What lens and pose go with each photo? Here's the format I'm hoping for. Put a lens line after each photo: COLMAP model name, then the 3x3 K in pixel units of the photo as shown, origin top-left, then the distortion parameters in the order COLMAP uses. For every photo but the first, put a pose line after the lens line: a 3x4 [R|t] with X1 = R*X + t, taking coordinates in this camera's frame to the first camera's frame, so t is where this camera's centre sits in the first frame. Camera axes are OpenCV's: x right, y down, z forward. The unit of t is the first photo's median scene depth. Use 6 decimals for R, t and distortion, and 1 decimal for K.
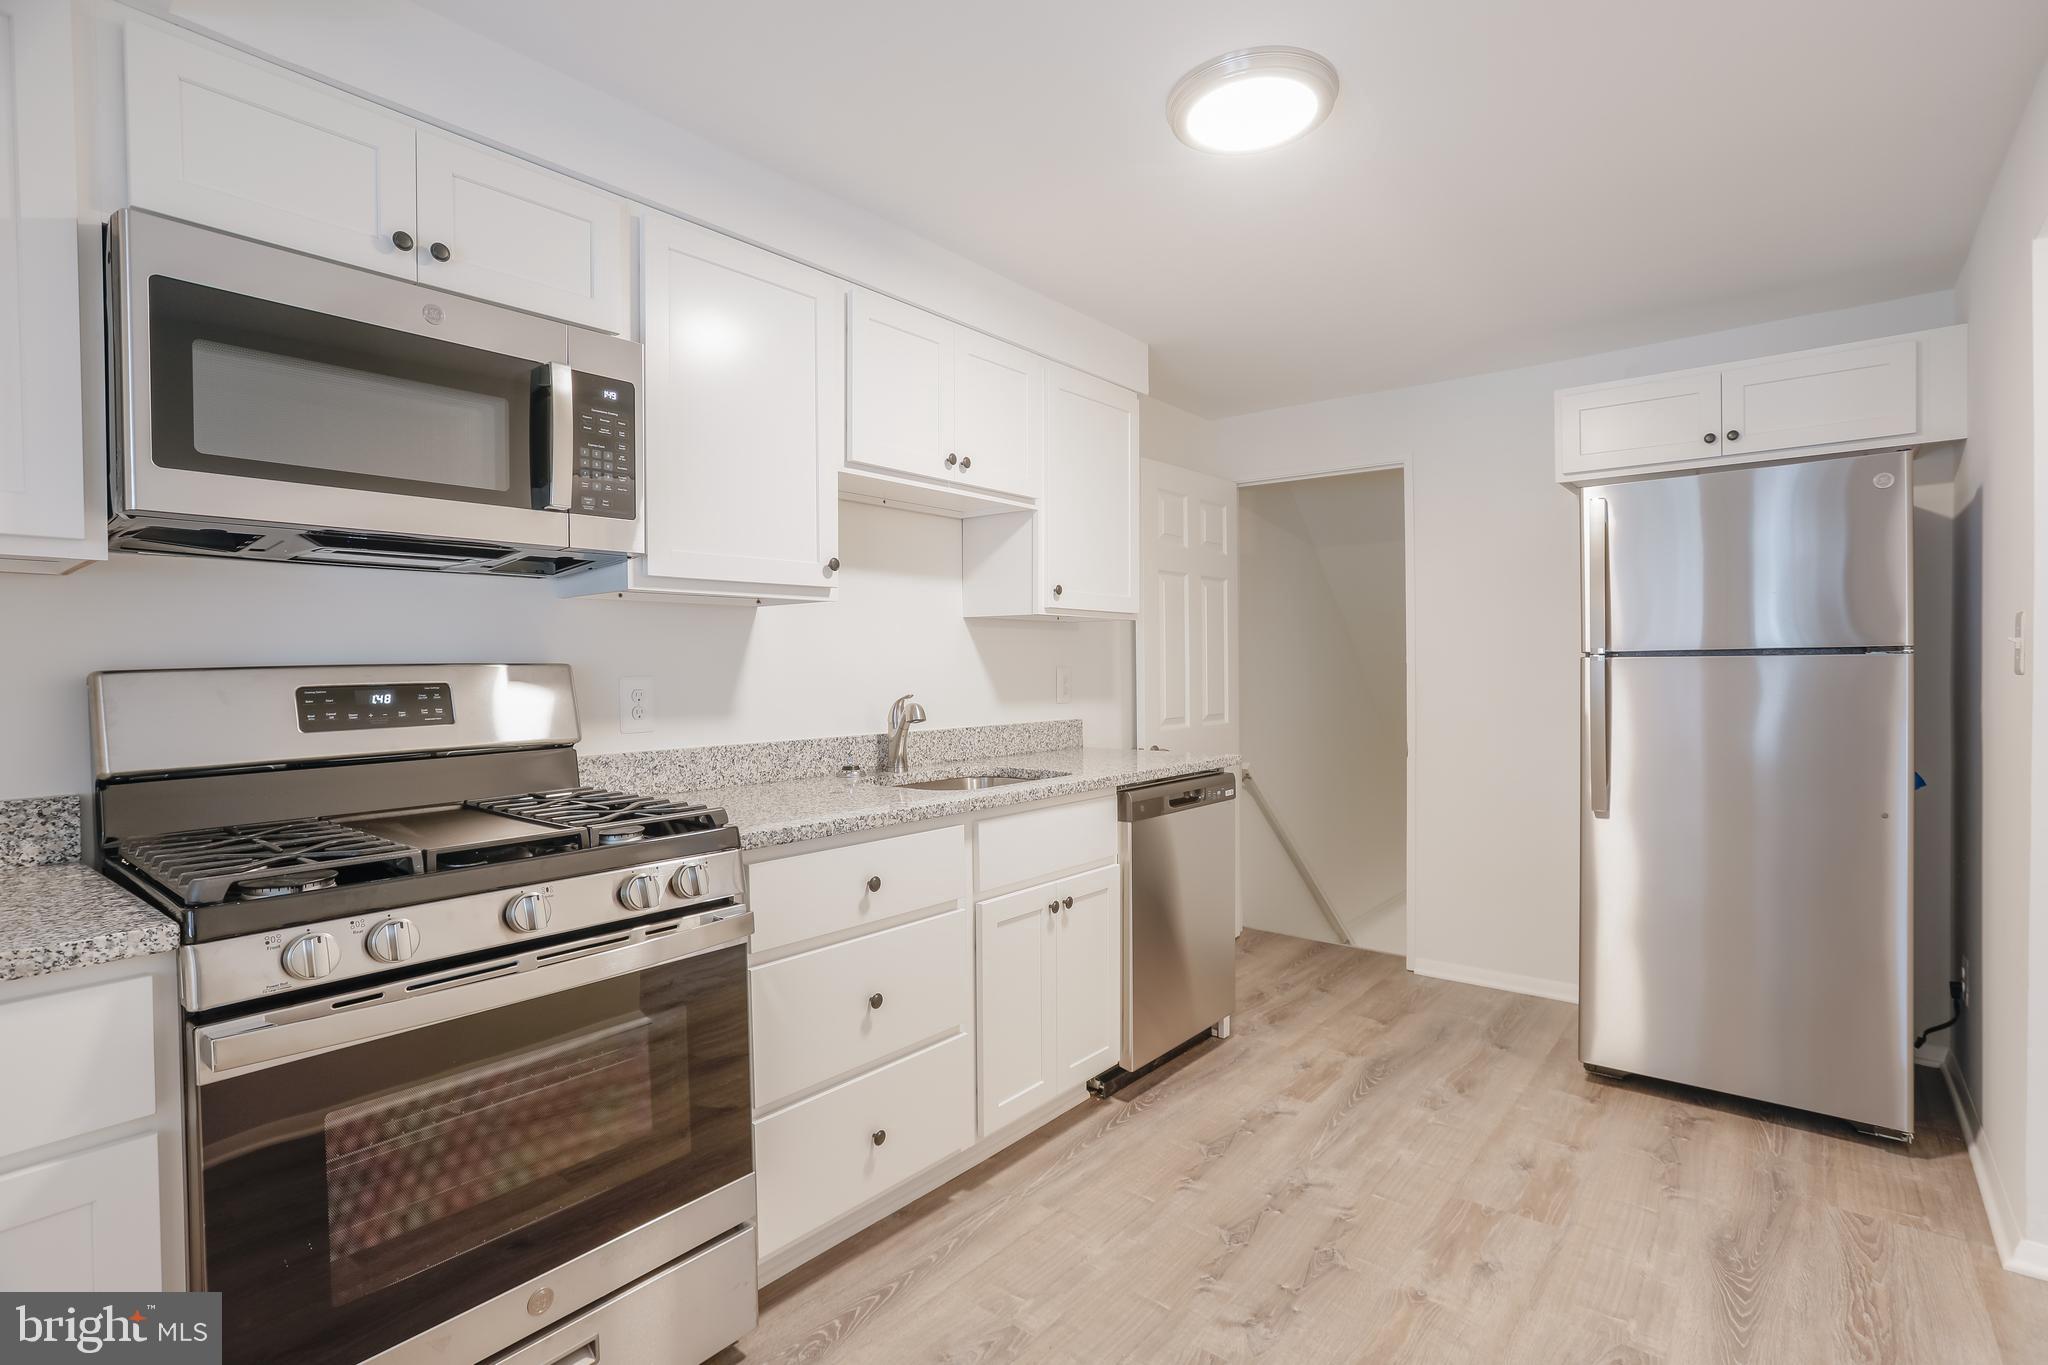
lens RADIAL K [[978.9, 0, 1017.2], [0, 978.9, 683.3], [0, 0, 1]] dist [-0.029271, 0.016447]
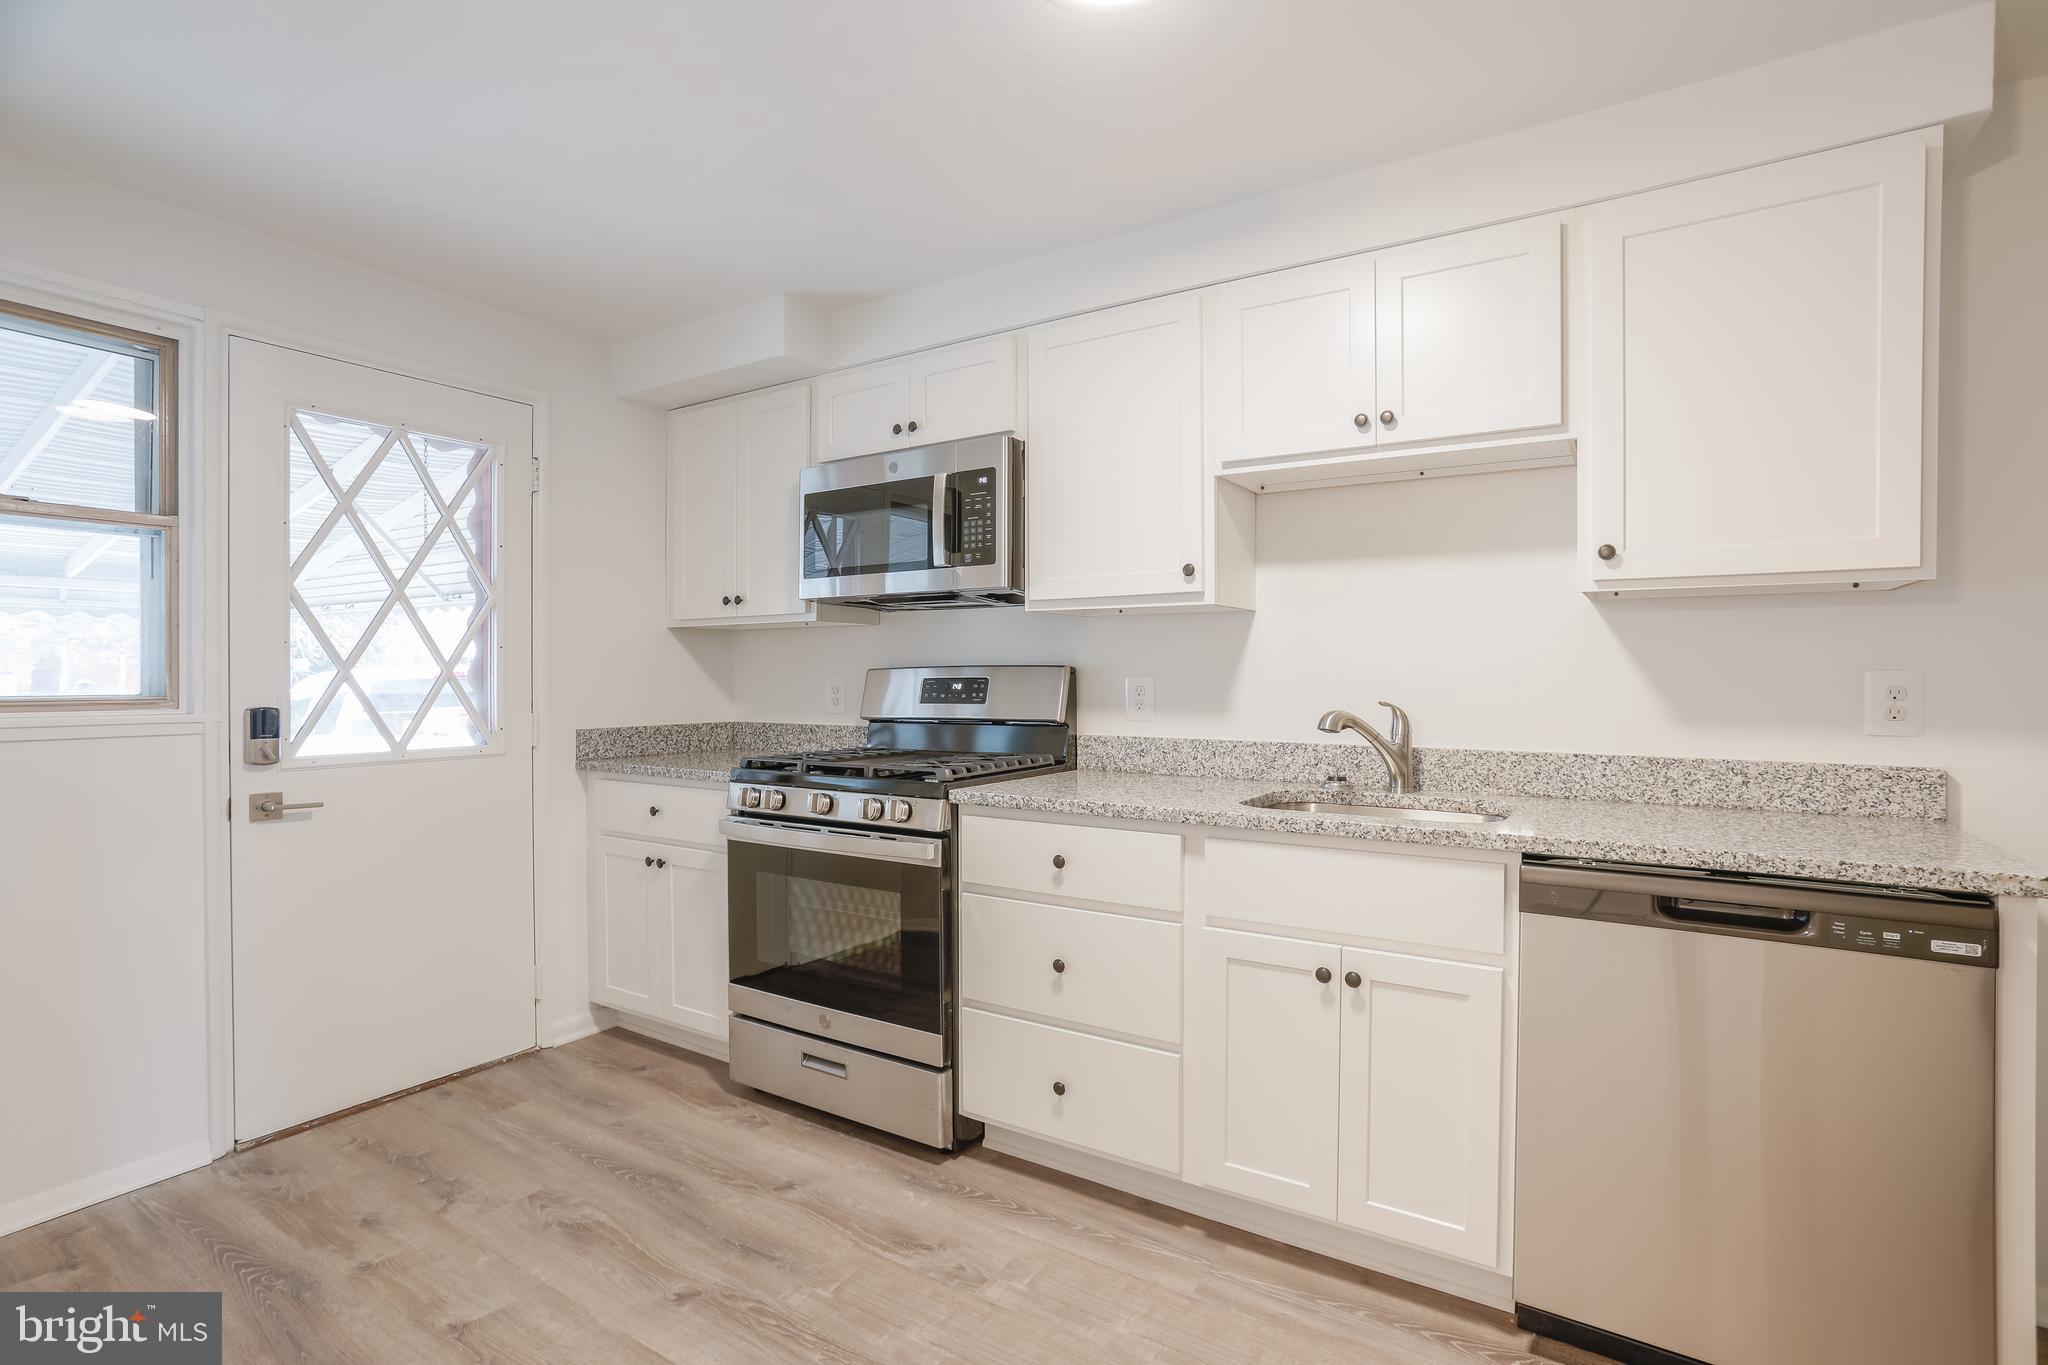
lens RADIAL K [[978.9, 0, 1010.8], [0, 978.9, 685.7], [0, 0, 1]] dist [-0.029271, 0.016447]
pose [[0.123059, 0.021308, -0.992171, 0.840481], [-0.017139, 0.999666, 0.019344, -0.015815], [0.992251, 0.014624, 0.123384, 0.702302]]
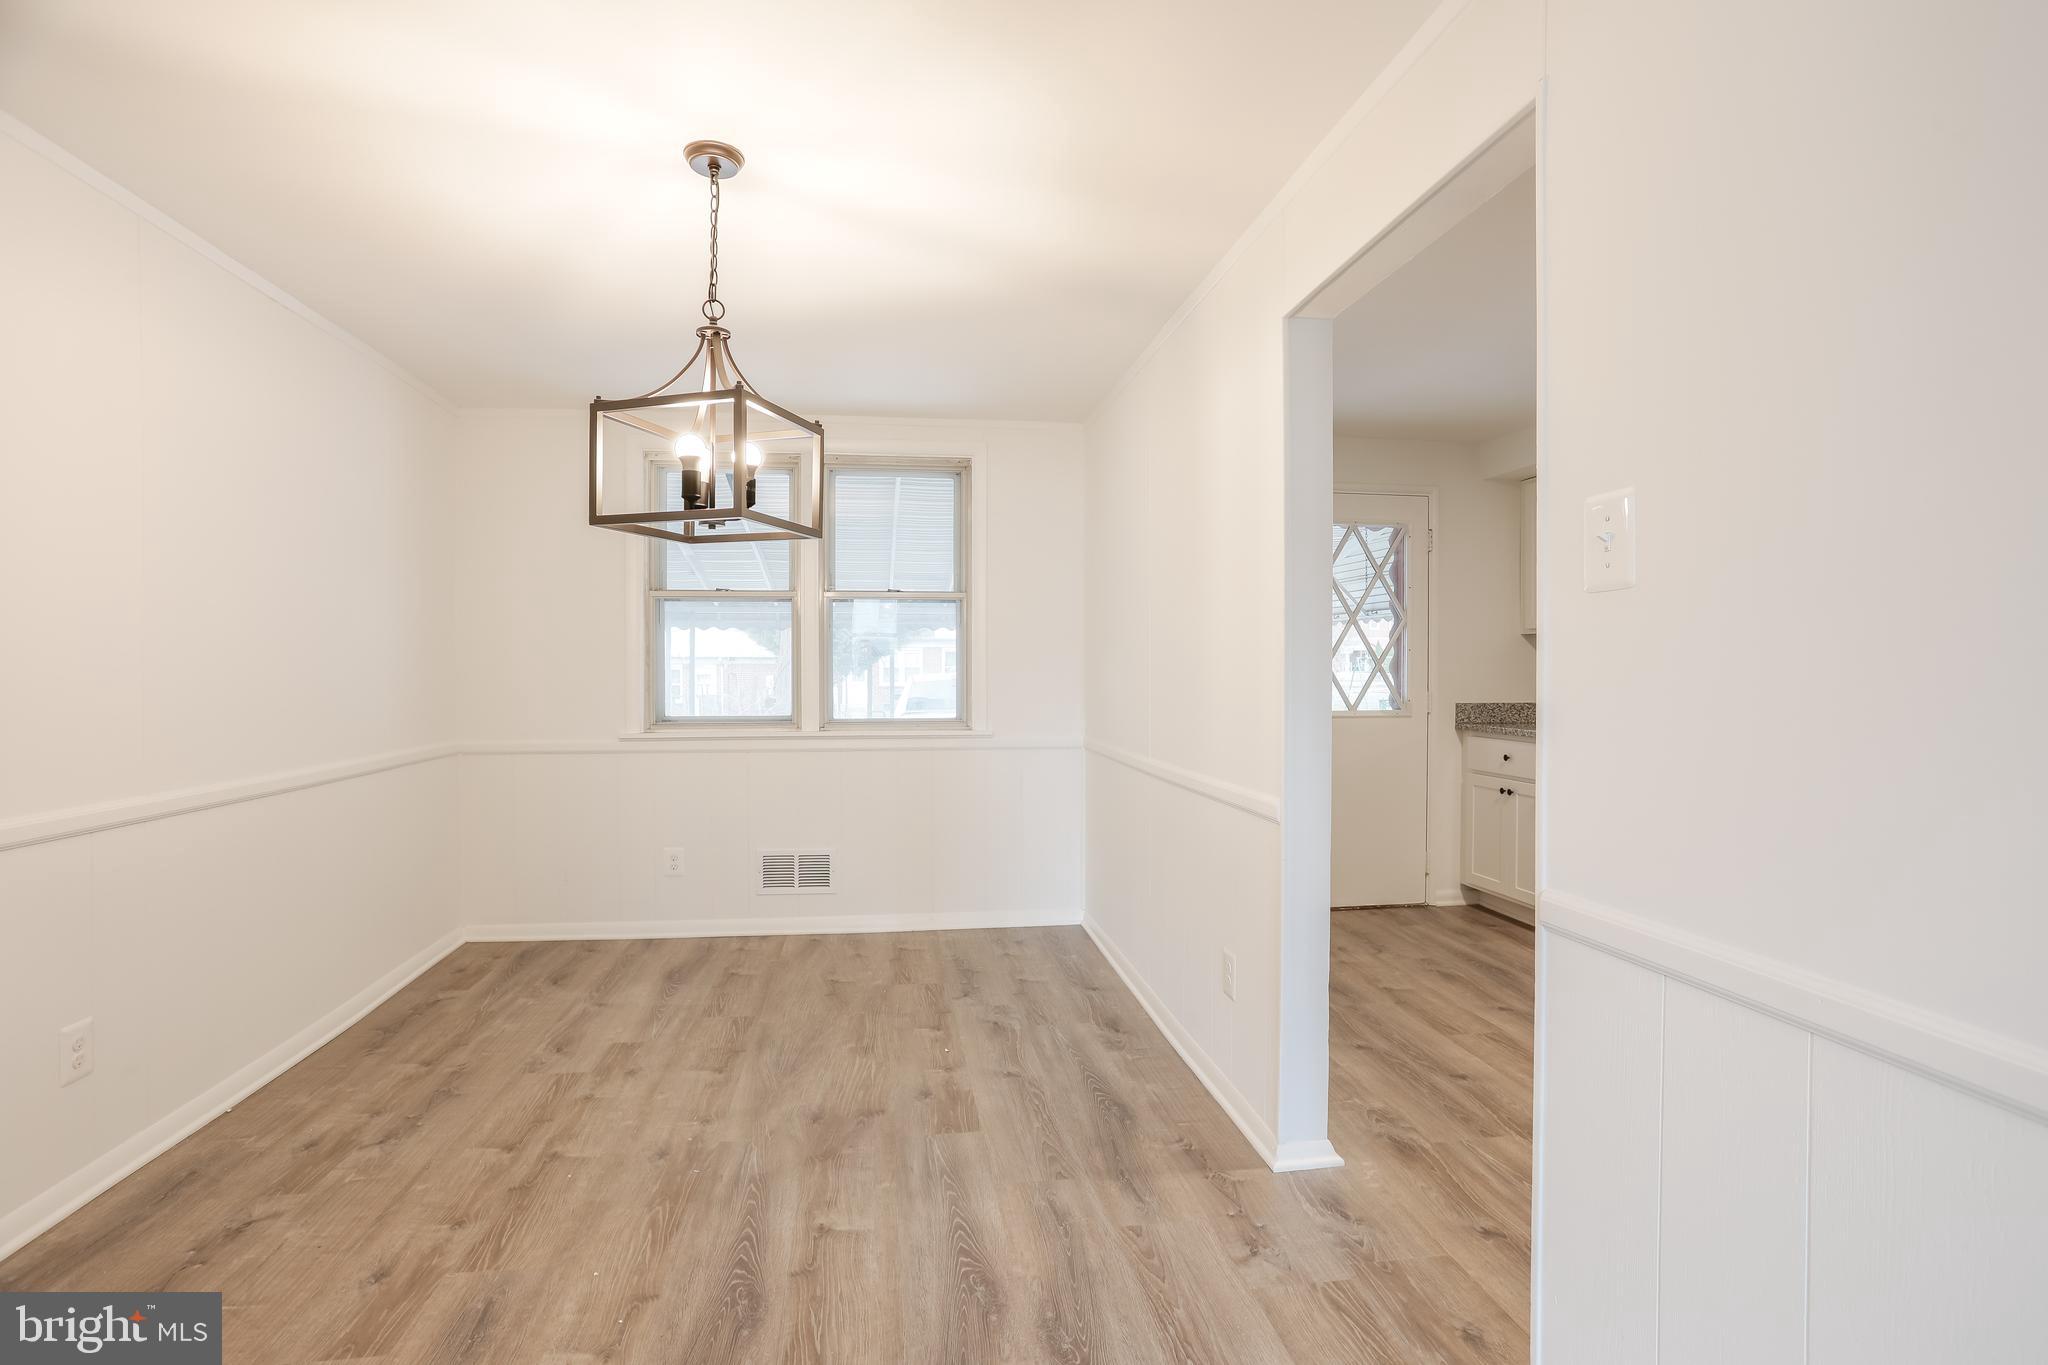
lens RADIAL K [[978.9, 0, 1010.6], [0, 978.9, 688.6], [0, 0, 1]] dist [-0.029271, 0.016447]
pose [[-0.669579, 0.030790, -0.742102, 1.637178], [-0.001397, 0.999086, 0.042712, -0.035560], [0.742739, 0.029636, -0.668925, 0.967982]]
